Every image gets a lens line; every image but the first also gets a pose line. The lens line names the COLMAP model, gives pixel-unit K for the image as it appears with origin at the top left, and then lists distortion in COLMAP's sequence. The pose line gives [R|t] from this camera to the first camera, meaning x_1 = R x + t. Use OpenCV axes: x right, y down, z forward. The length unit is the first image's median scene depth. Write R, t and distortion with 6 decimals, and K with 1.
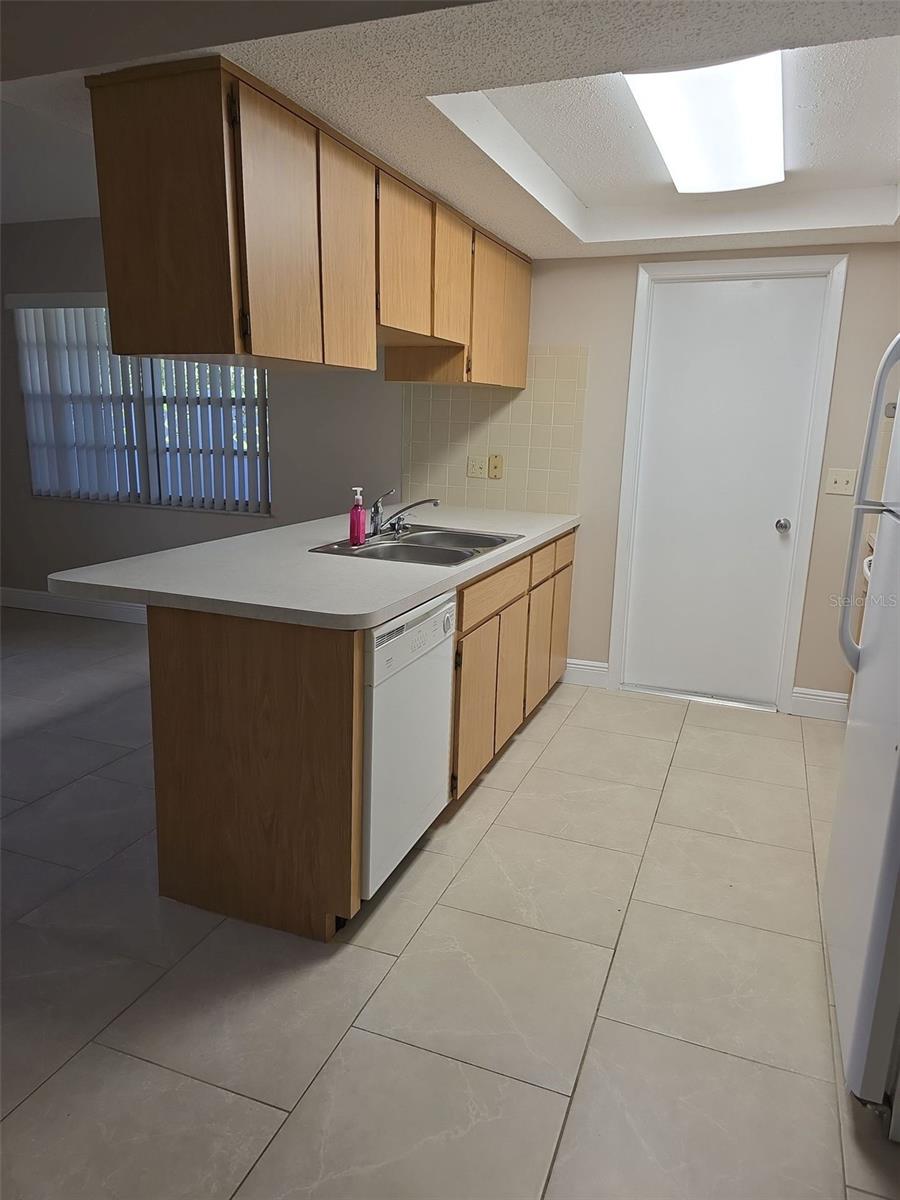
lens RADIAL K [[811.8, 0, 450.0], [0, 811.8, 600.0], [0, 0, 1]] dist [0.090010, -0.089720]
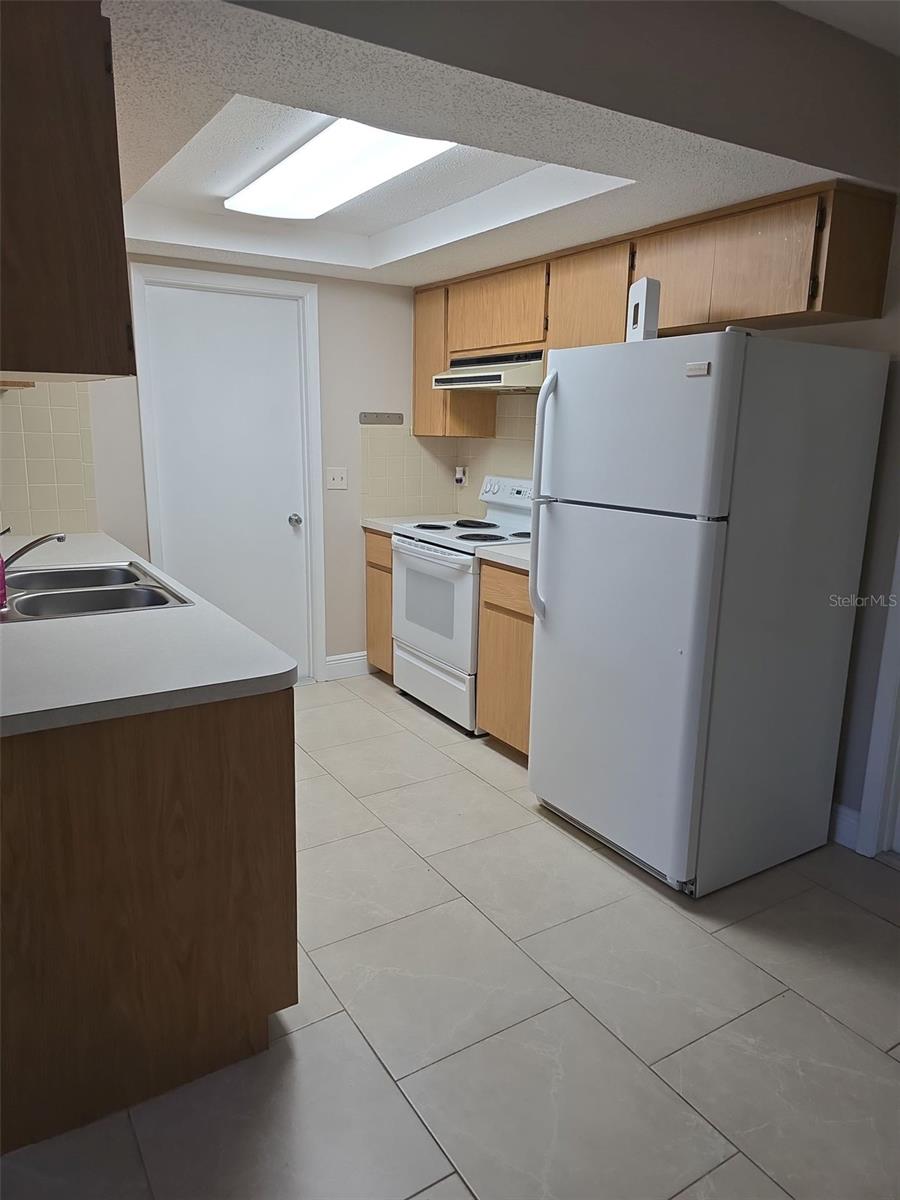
lens RADIAL K [[811.8, 0, 450.0], [0, 811.8, 600.0], [0, 0, 1]] dist [0.090010, -0.089720]
pose [[0.590515, -0.188725, 0.784649, -0.640864], [0.175028, 0.979080, 0.103767, -0.108154], [-0.787818, 0.076060, 0.611194, 0.275838]]
